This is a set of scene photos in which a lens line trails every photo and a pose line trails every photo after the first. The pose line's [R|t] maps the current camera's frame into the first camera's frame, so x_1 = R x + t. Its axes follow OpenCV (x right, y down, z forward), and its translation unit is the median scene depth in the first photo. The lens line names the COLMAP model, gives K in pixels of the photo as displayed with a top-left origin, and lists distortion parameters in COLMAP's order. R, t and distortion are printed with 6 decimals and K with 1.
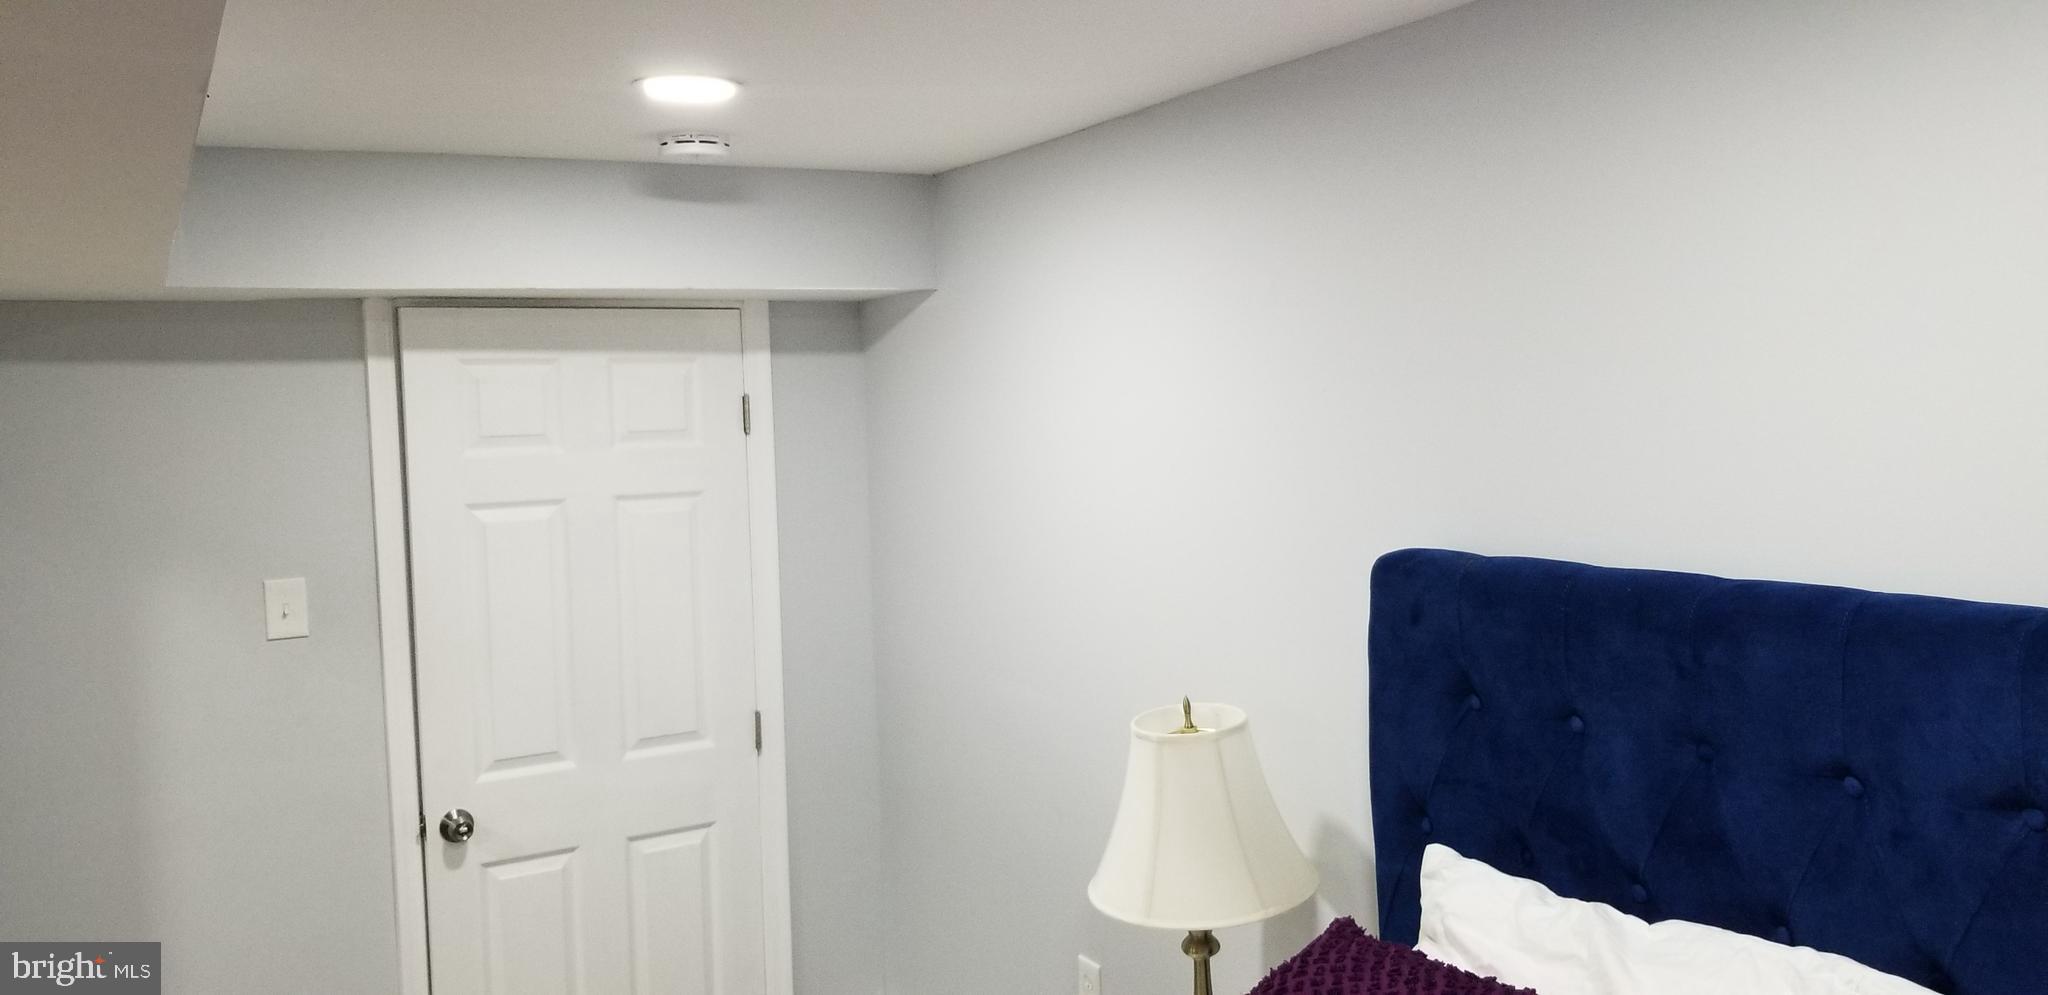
lens RADIAL K [[1565.2, 0, 1024.0], [0, 1565.2, 497.5], [0, 0, 1]] dist [0.141867, -0.261505]
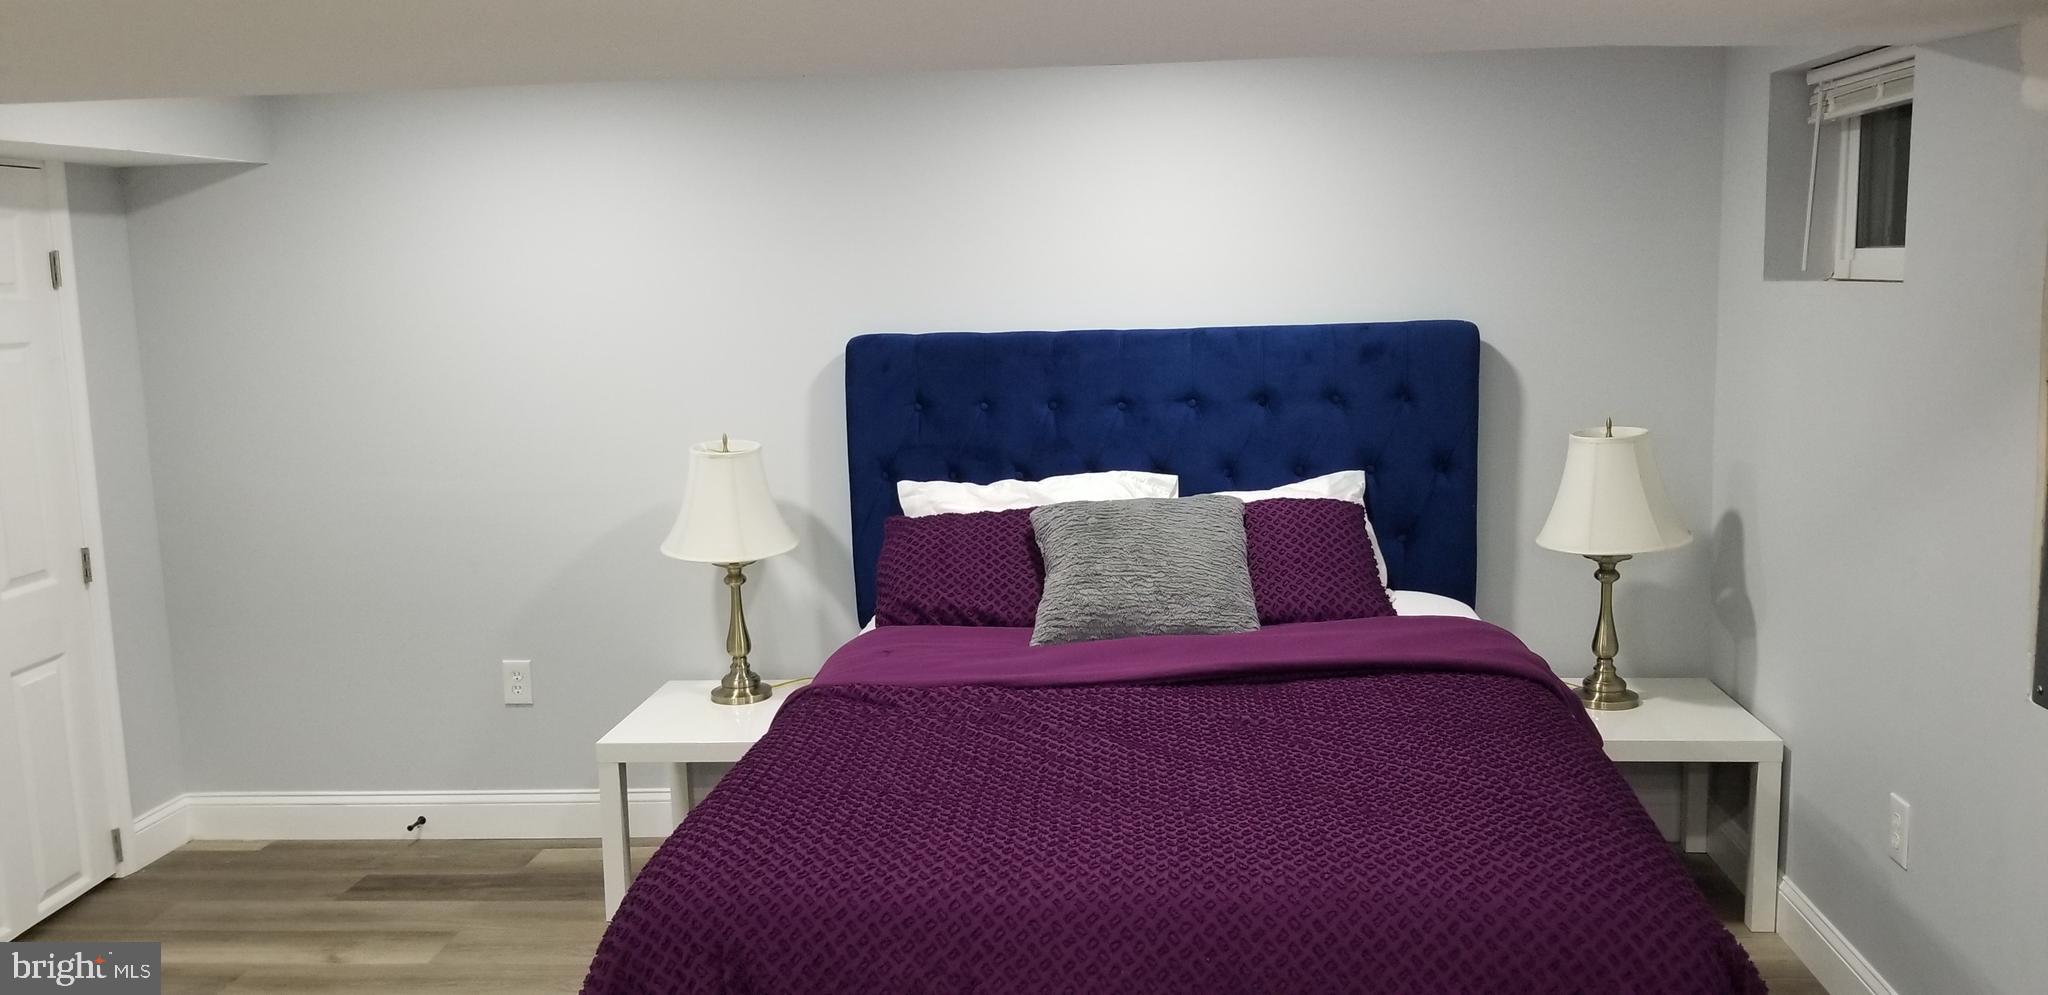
lens RADIAL K [[1571.6, 0, 1034.4], [0, 1571.6, 509.2], [0, 0, 1]] dist [0.131106, -0.199457]
pose [[0.584612, -0.108231, 0.804061, -0.688170], [0.050124, 0.993987, 0.097352, 0.036222], [-0.809763, -0.016610, 0.586522, -0.175000]]
